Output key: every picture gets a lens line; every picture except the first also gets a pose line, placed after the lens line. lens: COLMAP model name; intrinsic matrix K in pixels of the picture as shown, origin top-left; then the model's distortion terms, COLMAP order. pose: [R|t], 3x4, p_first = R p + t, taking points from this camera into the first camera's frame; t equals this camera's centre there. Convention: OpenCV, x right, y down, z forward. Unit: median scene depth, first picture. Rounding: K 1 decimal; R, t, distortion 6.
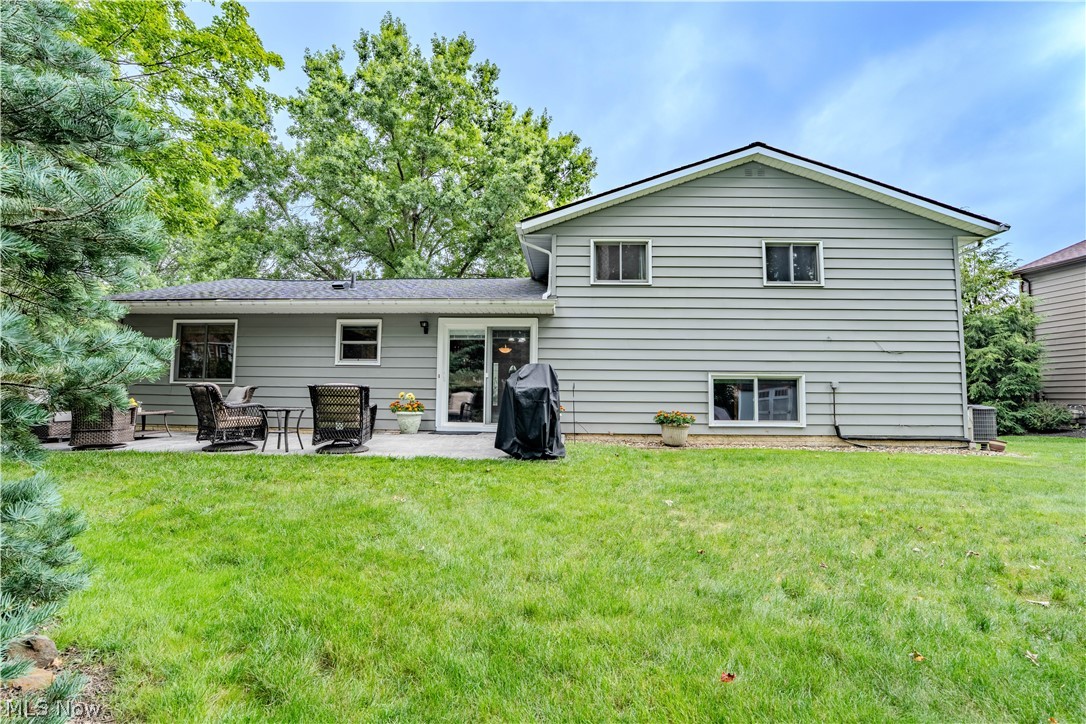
lens RADIAL K [[500.6, 0, 565.2], [0, 500.6, 346.2], [0, 0, 1]] dist [-0.051453, 0.025173]
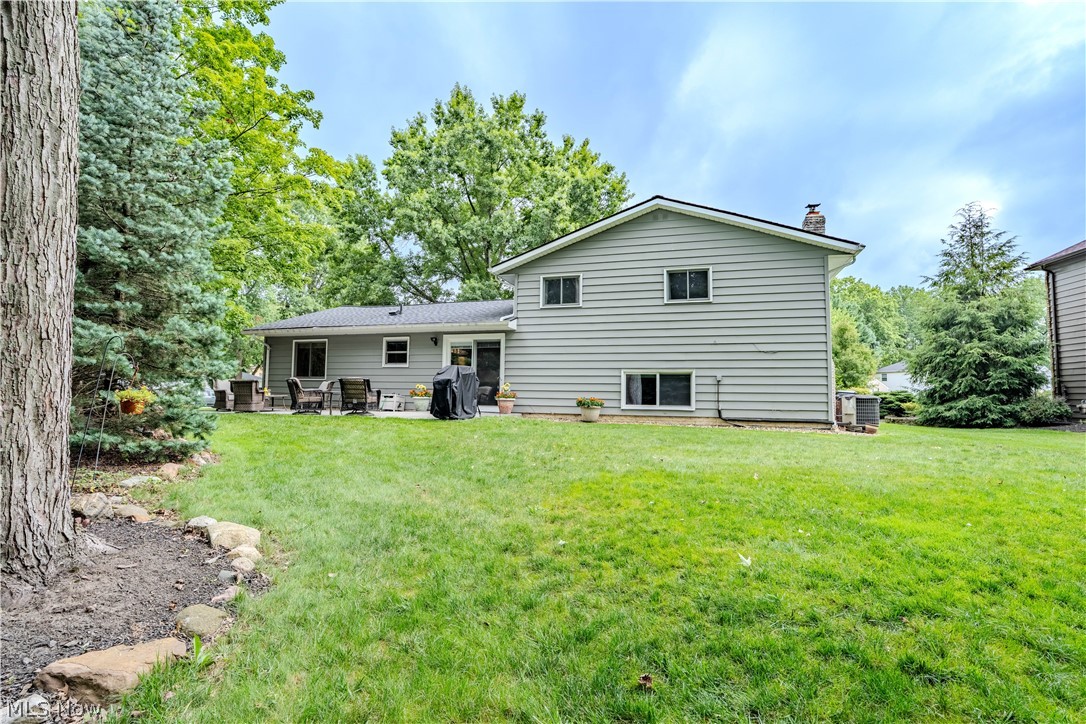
lens RADIAL K [[489.6, 0, 546.4], [0, 489.6, 340.2], [0, 0, 1]] dist [-0.033979, 0.000453]
pose [[0.967178, -0.025575, -0.252809, 0.413448], [0.022118, 0.999619, -0.016505, -0.009534], [0.253135, 0.010372, 0.967375, -0.331229]]
